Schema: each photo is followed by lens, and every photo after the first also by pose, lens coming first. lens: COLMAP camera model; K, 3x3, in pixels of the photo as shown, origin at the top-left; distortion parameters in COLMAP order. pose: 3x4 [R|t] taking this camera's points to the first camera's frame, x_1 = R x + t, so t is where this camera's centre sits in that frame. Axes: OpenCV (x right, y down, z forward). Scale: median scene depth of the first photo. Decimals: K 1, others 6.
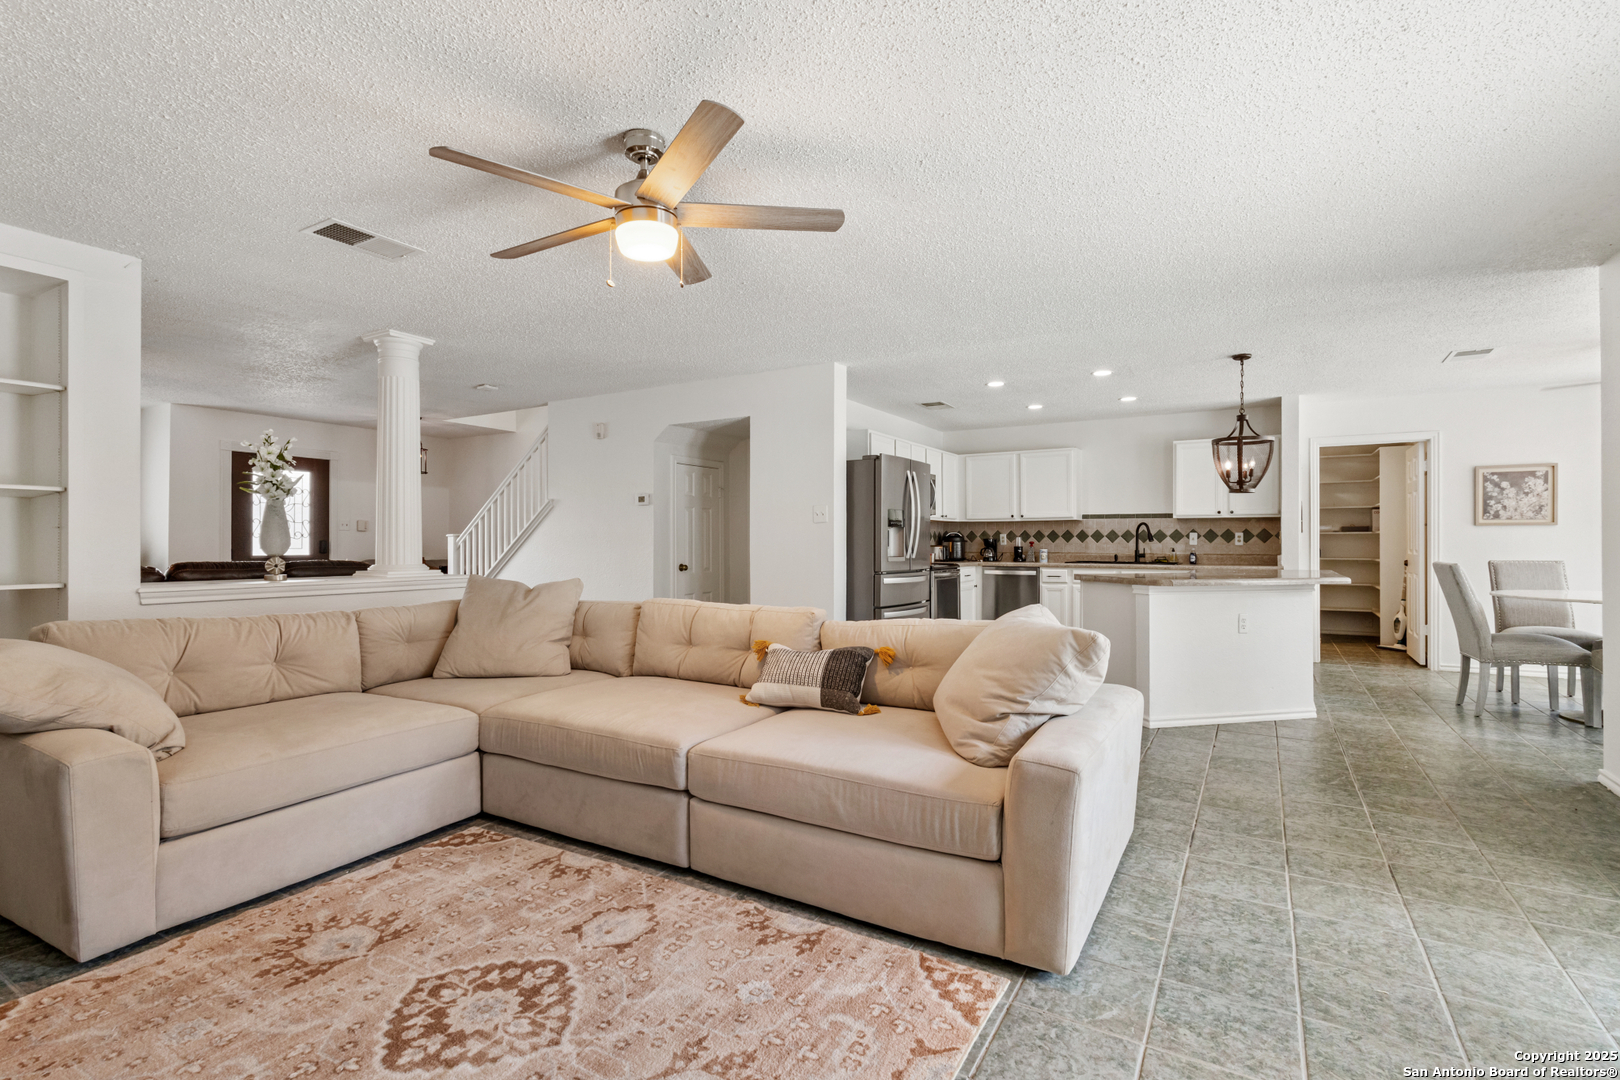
lens RADIAL K [[760.5, 0, 810.7], [0, 760.5, 539.9], [0, 0, 1]] dist [0.009182, 0.002111]
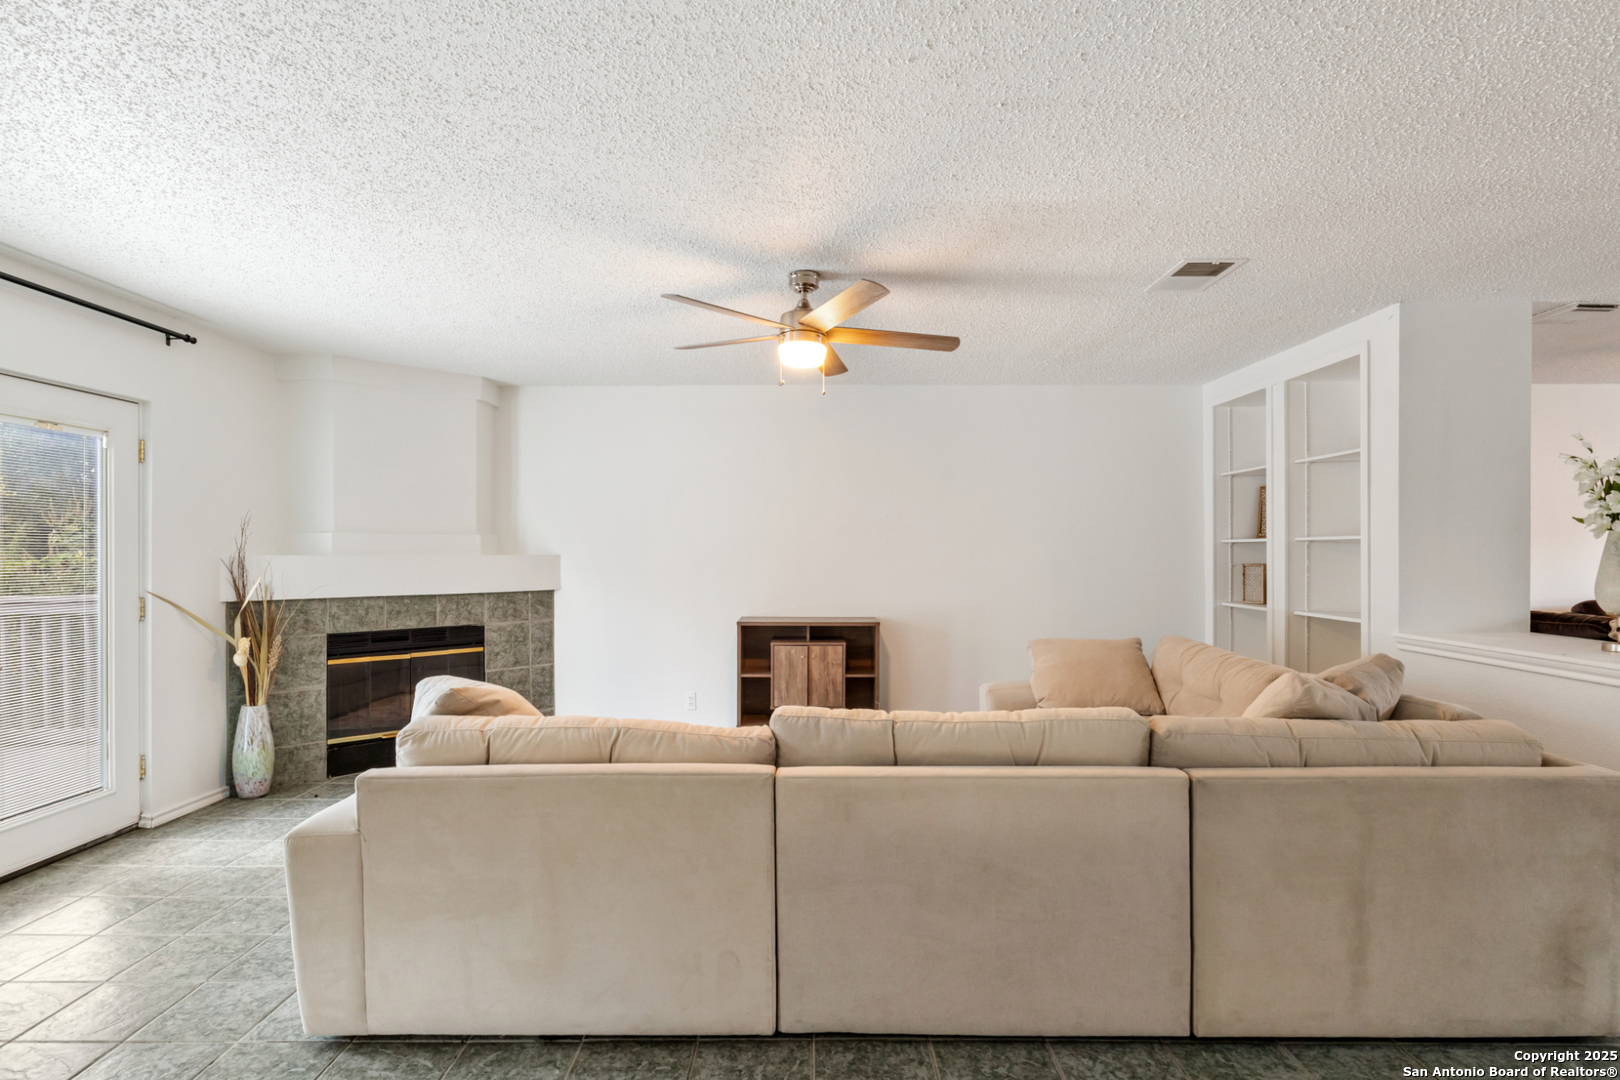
lens RADIAL K [[827.9, 0, 808.1], [0, 827.9, 549.4], [0, 0, 1]] dist [0.003261, 0.000574]
pose [[-0.863459, 0.000848, -0.504419, 0.544973], [0.005332, 0.999958, -0.007446, -0.069465], [0.504391, -0.009119, -0.863427, 2.545761]]
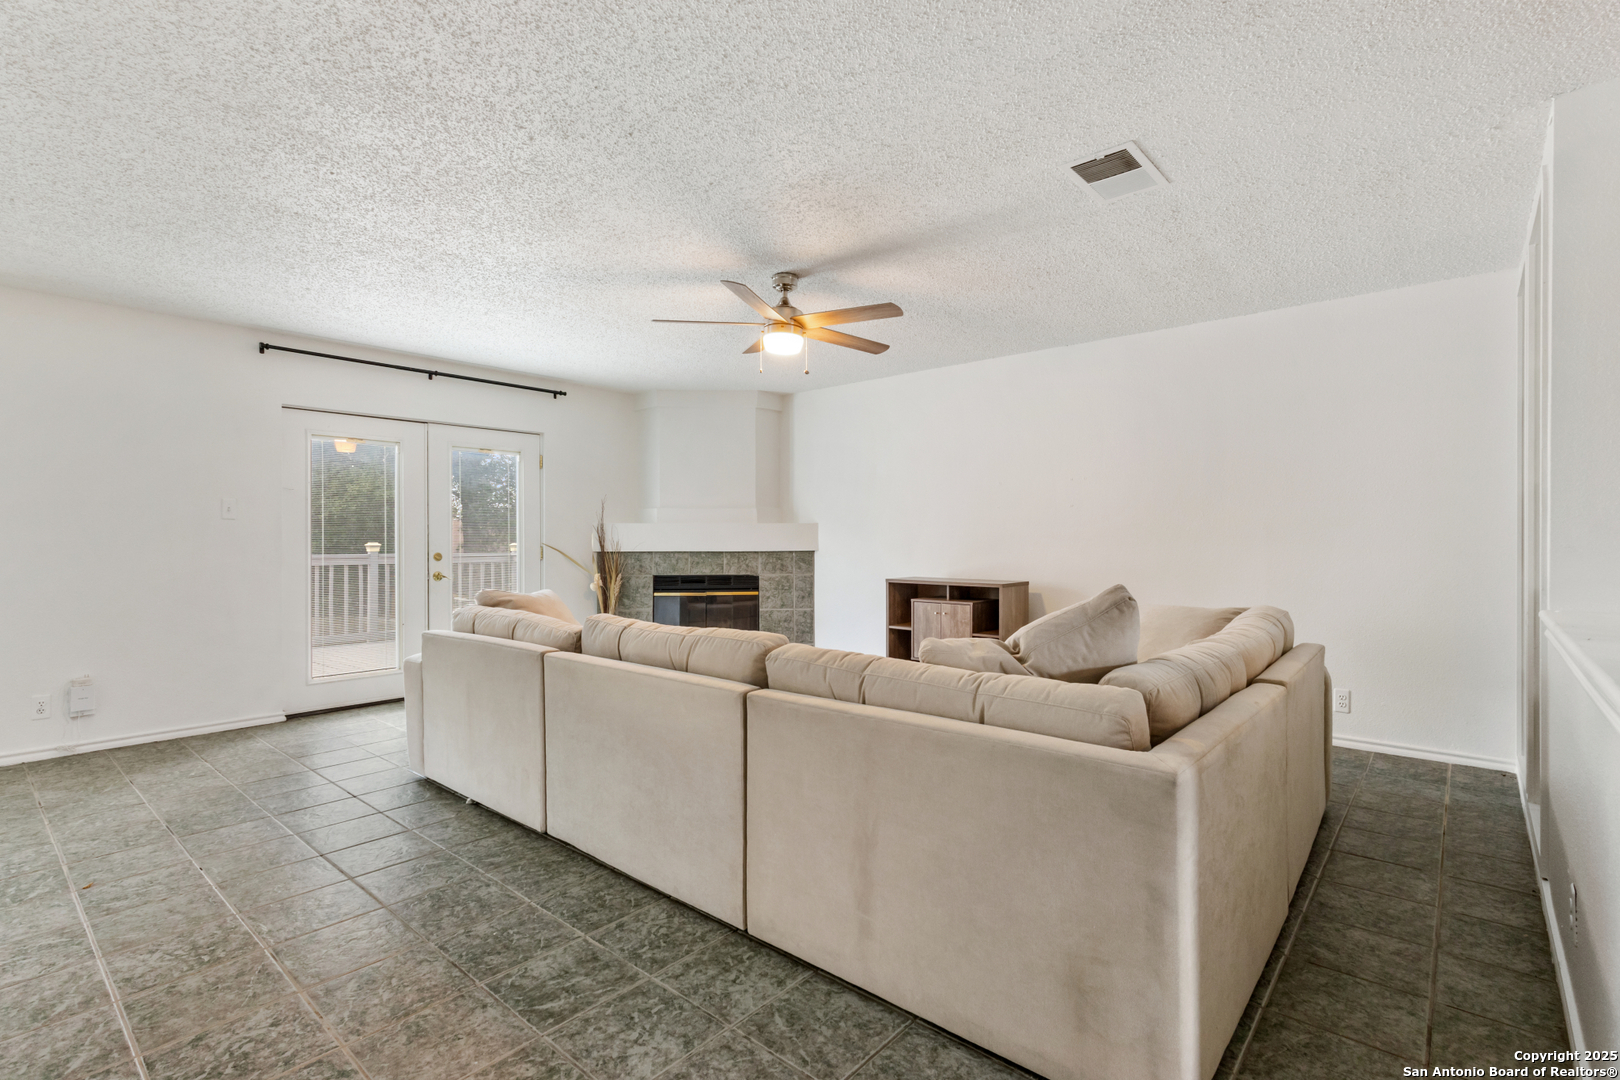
lens RADIAL K [[760.5, 0, 809.4], [0, 760.5, 541.6], [0, 0, 1]] dist [0.009182, 0.002111]
pose [[-0.982237, 0.003871, 0.187605, -0.684108], [0.003630, 0.999992, -0.001629, 0.005728], [-0.187609, -0.000919, -0.982243, 2.893689]]
